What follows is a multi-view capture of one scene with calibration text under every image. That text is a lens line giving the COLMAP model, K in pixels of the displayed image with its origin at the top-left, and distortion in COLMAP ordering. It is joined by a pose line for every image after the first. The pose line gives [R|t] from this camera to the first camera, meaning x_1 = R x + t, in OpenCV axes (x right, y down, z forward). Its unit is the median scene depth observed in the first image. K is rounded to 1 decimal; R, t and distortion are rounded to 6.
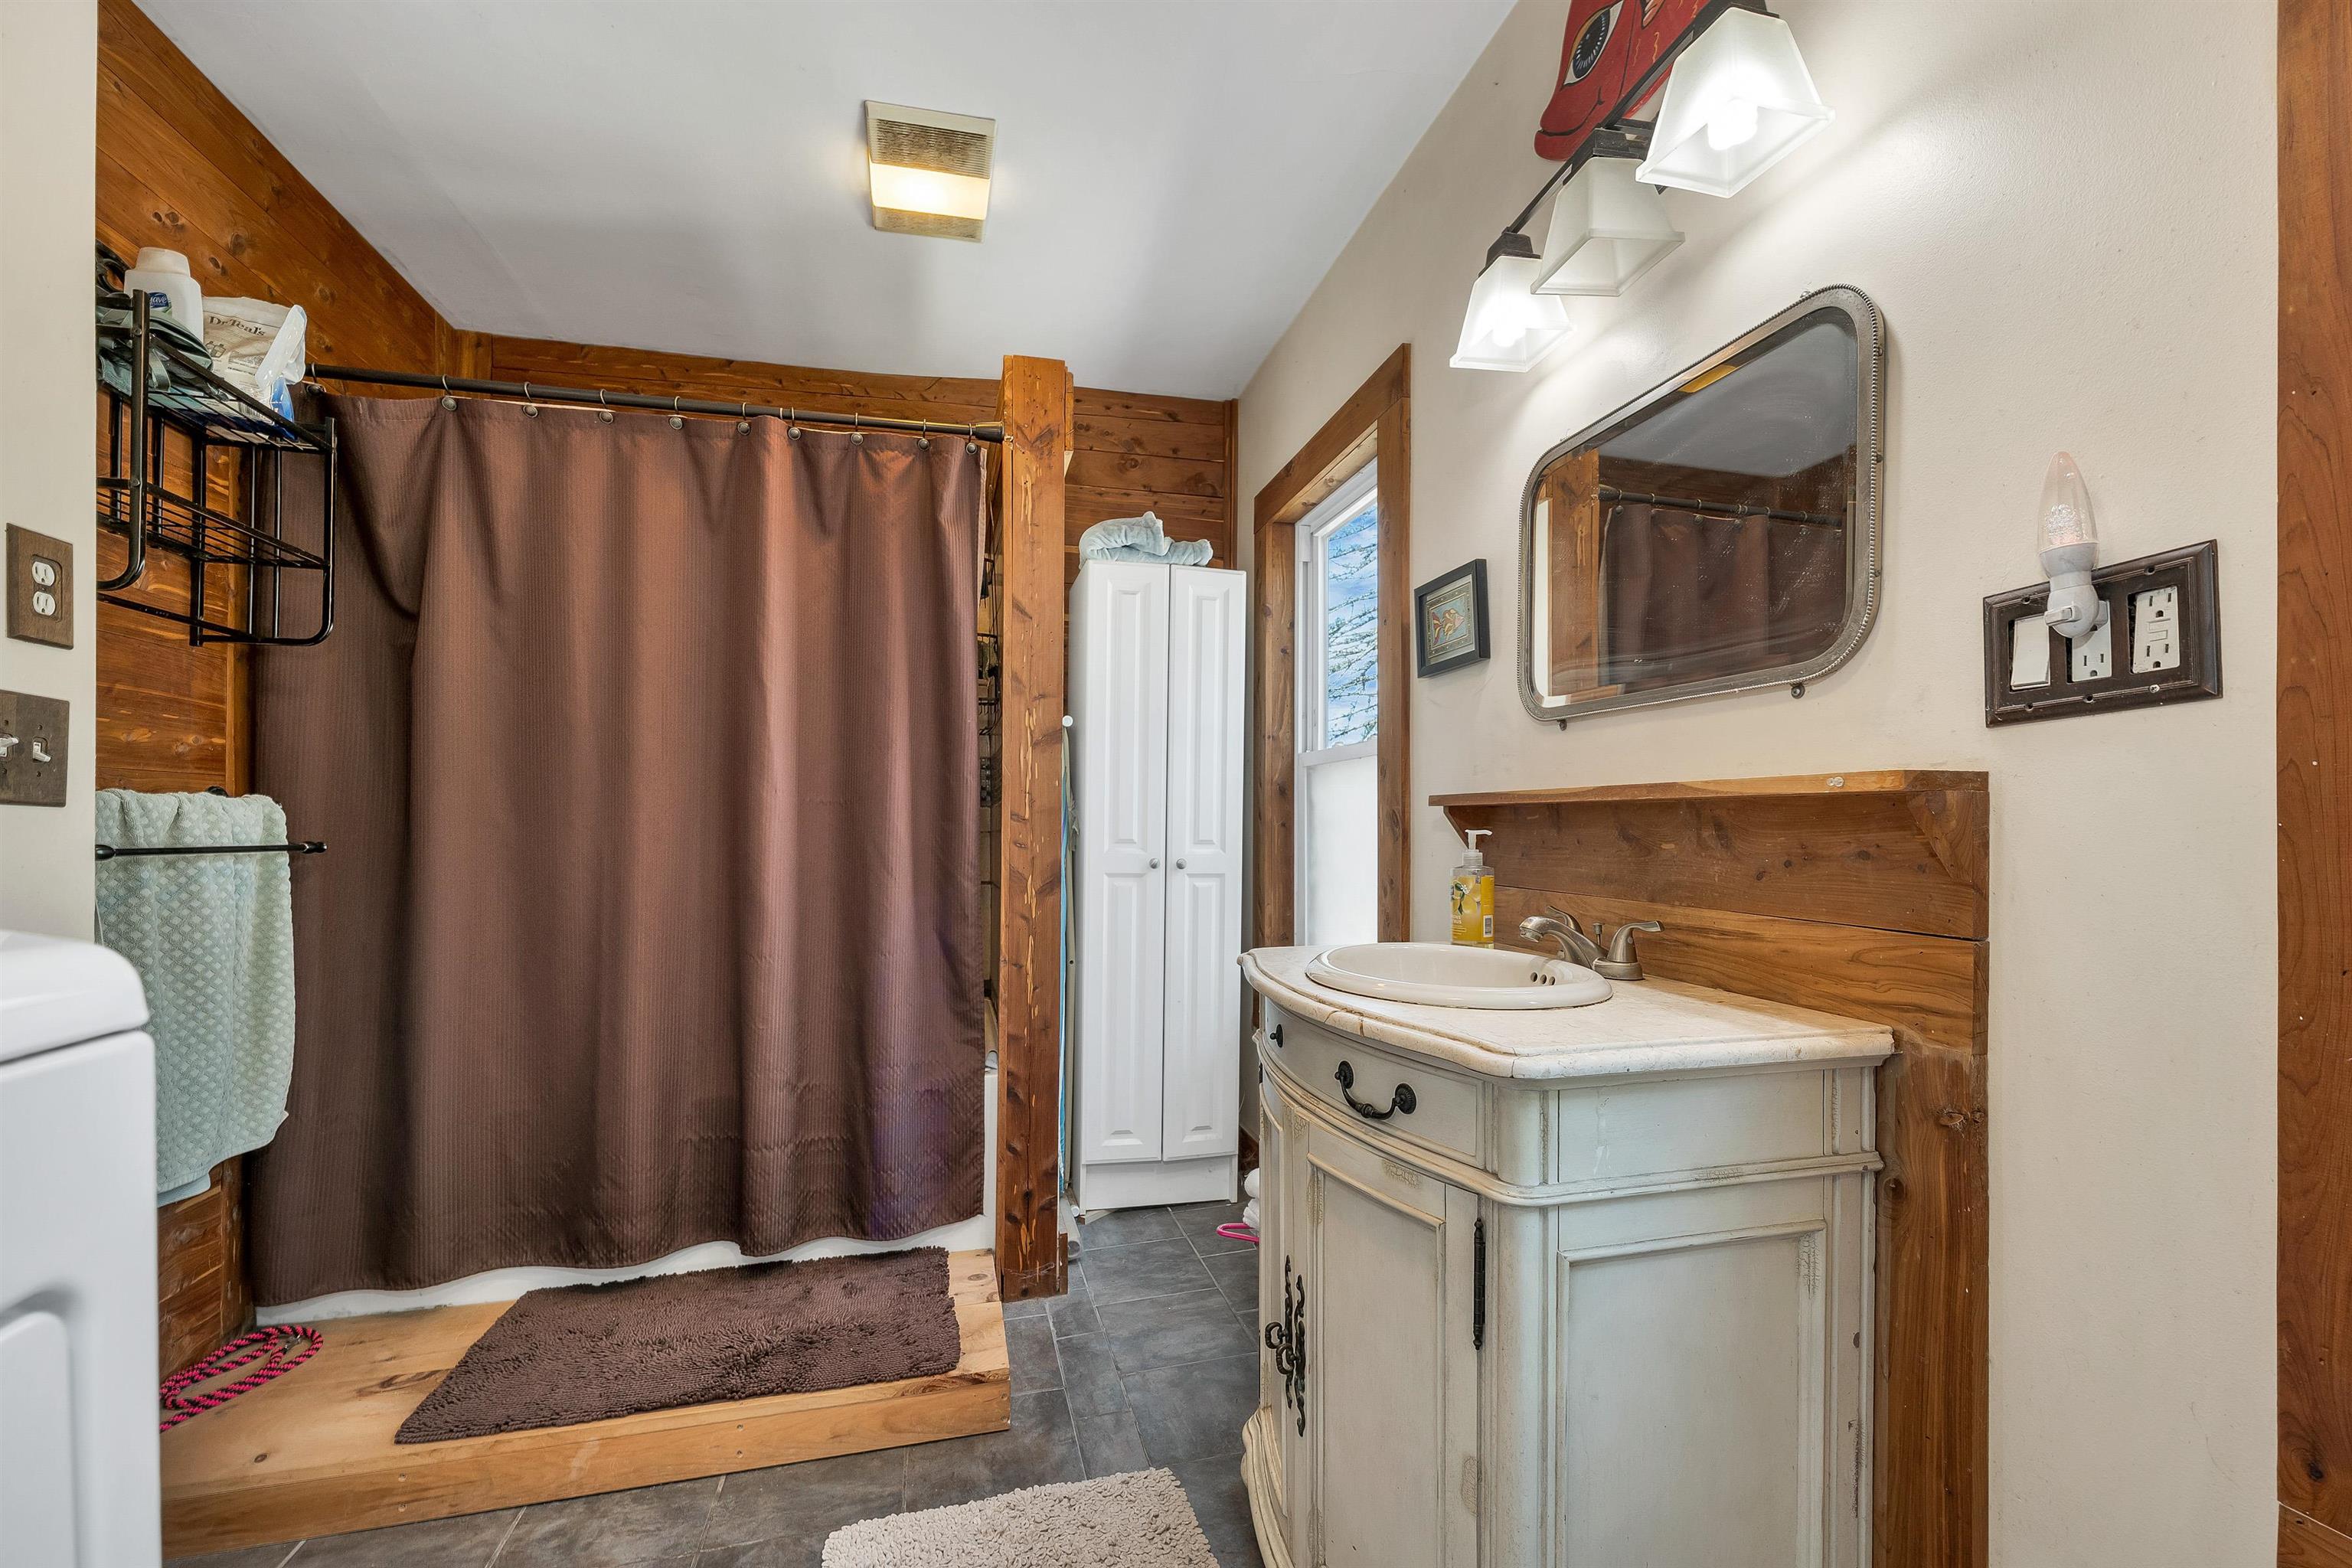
lens RADIAL K [[976.2, 0, 1183.6], [0, 976.2, 809.7], [0, 0, 1]] dist [0.001221, 0.000128]
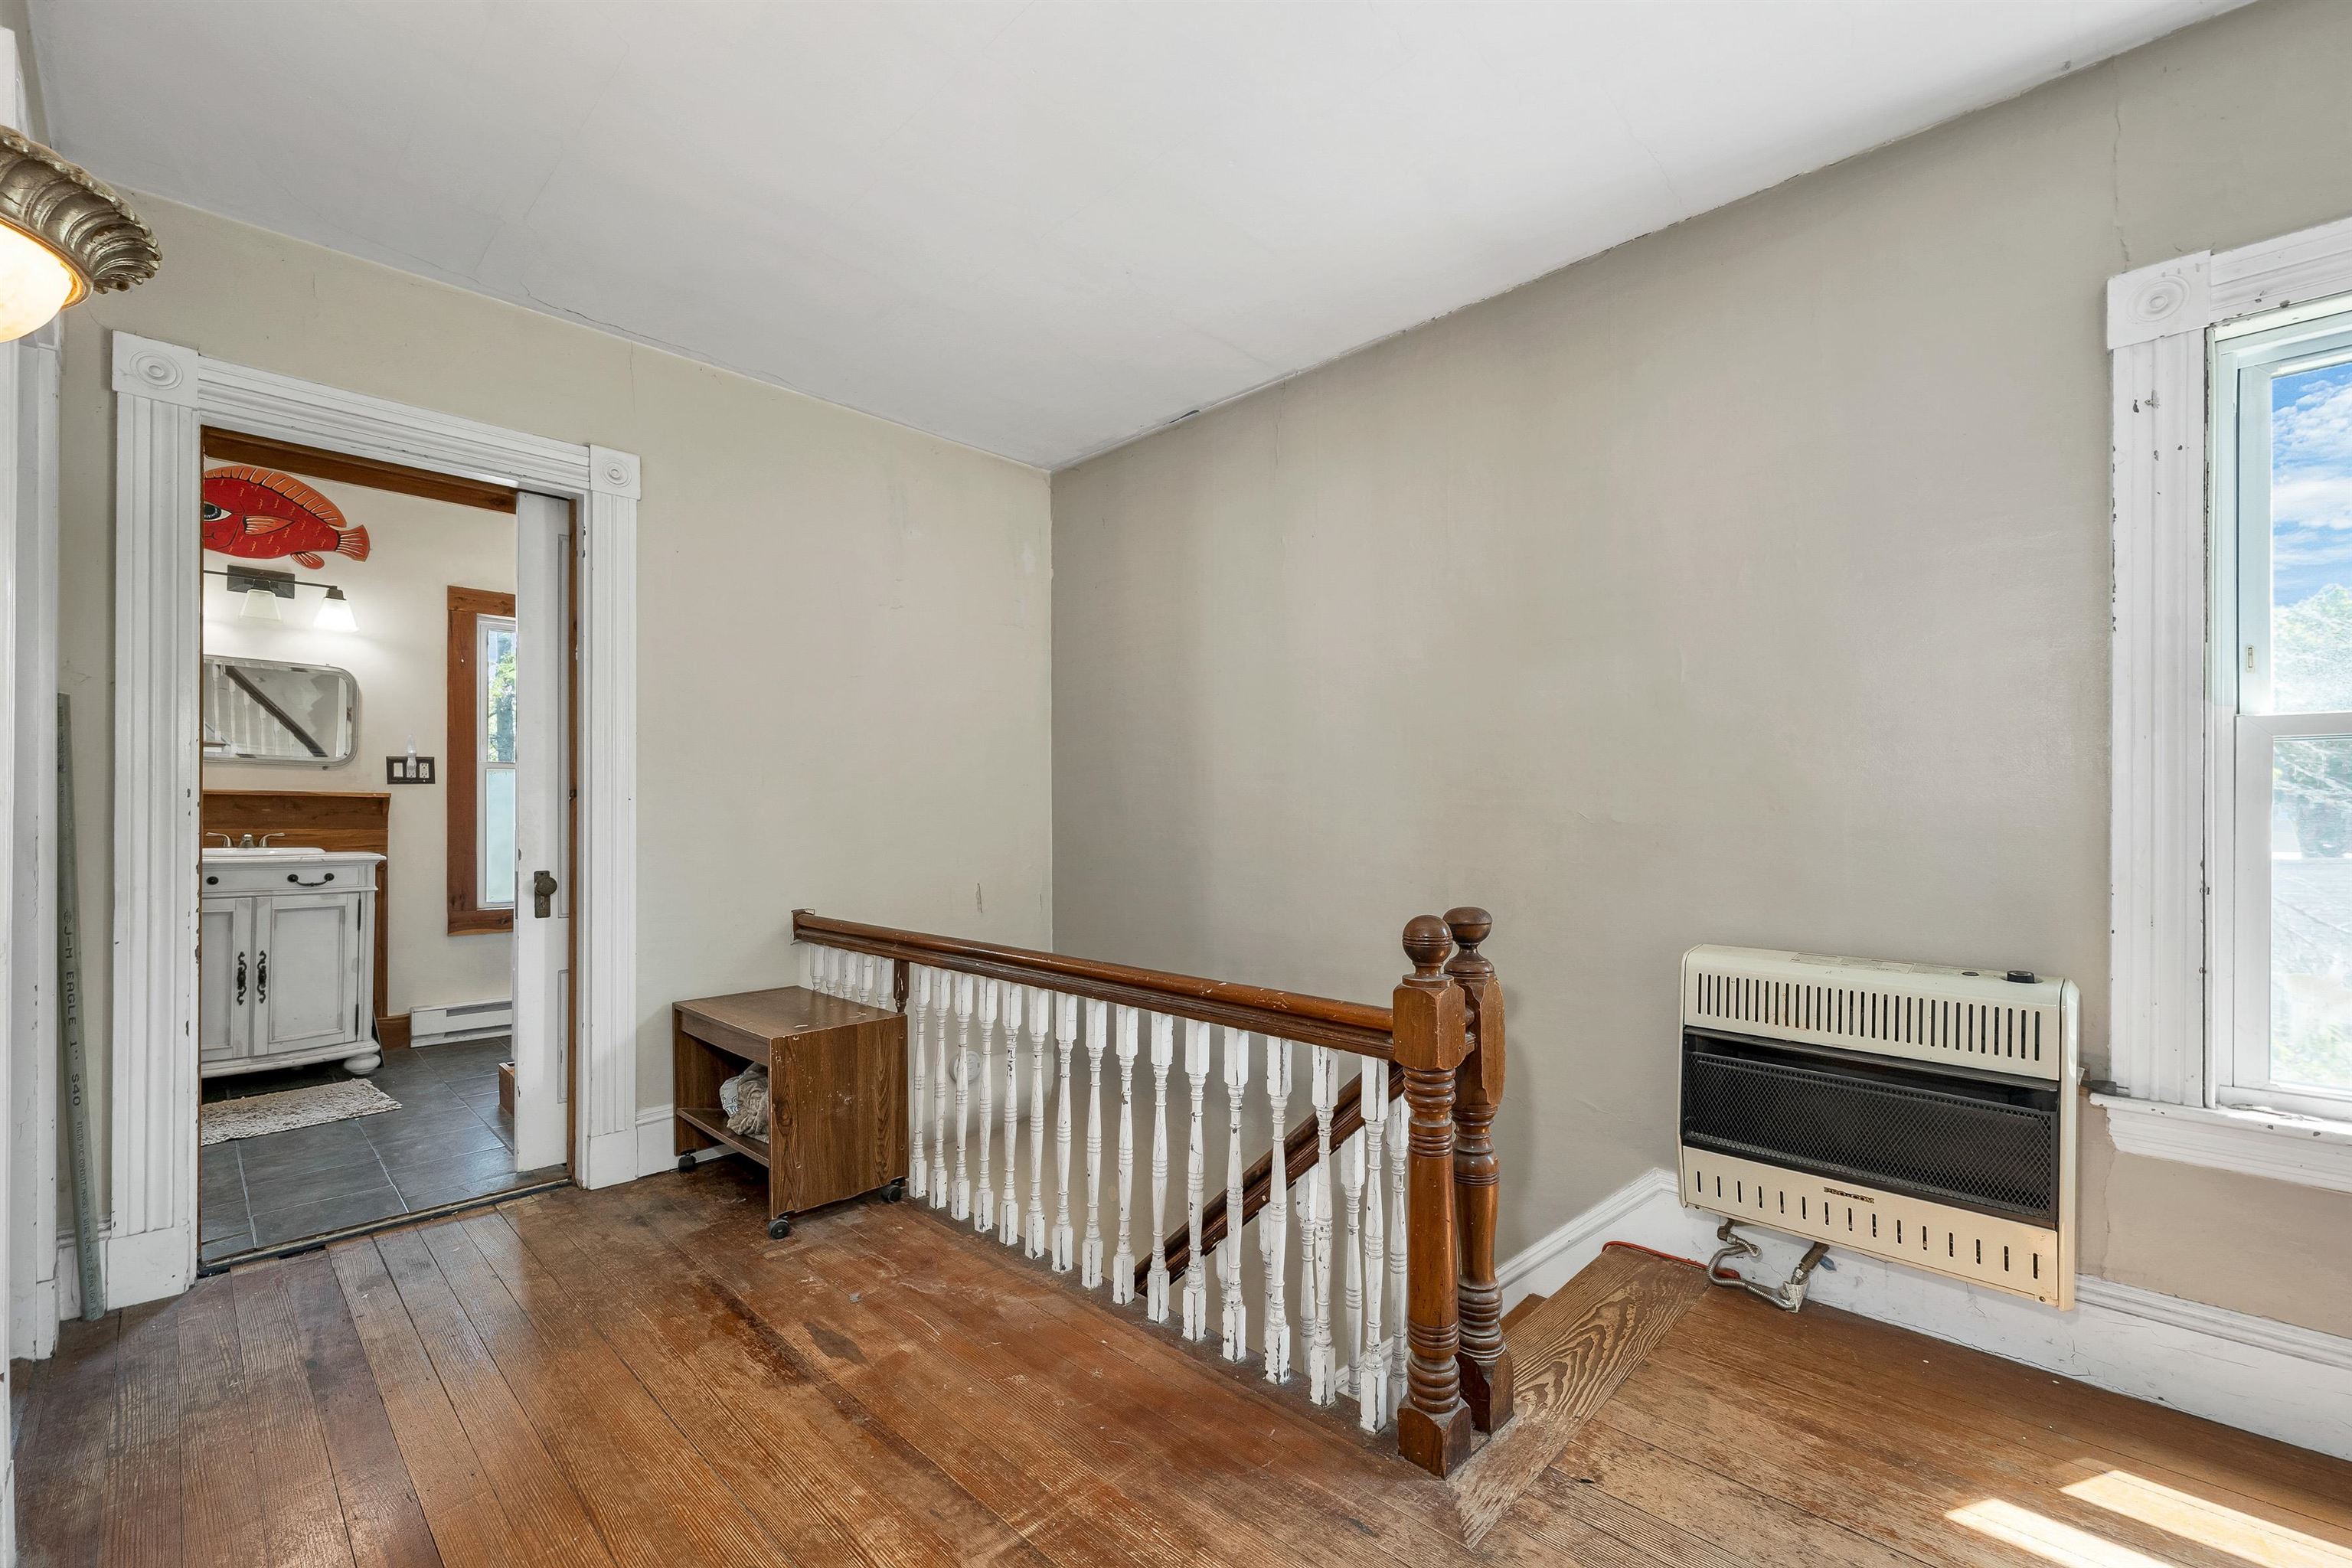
lens RADIAL K [[976.2, 0, 1183.6], [0, 976.2, 809.7], [0, 0, 1]] dist [0.001221, 0.000128]
pose [[-0.525977, 0.000373, 0.850499, -5.567686], [-0.018754, 0.999752, -0.012037, 0.025645], [-0.850292, -0.022281, -0.525839, 0.223542]]
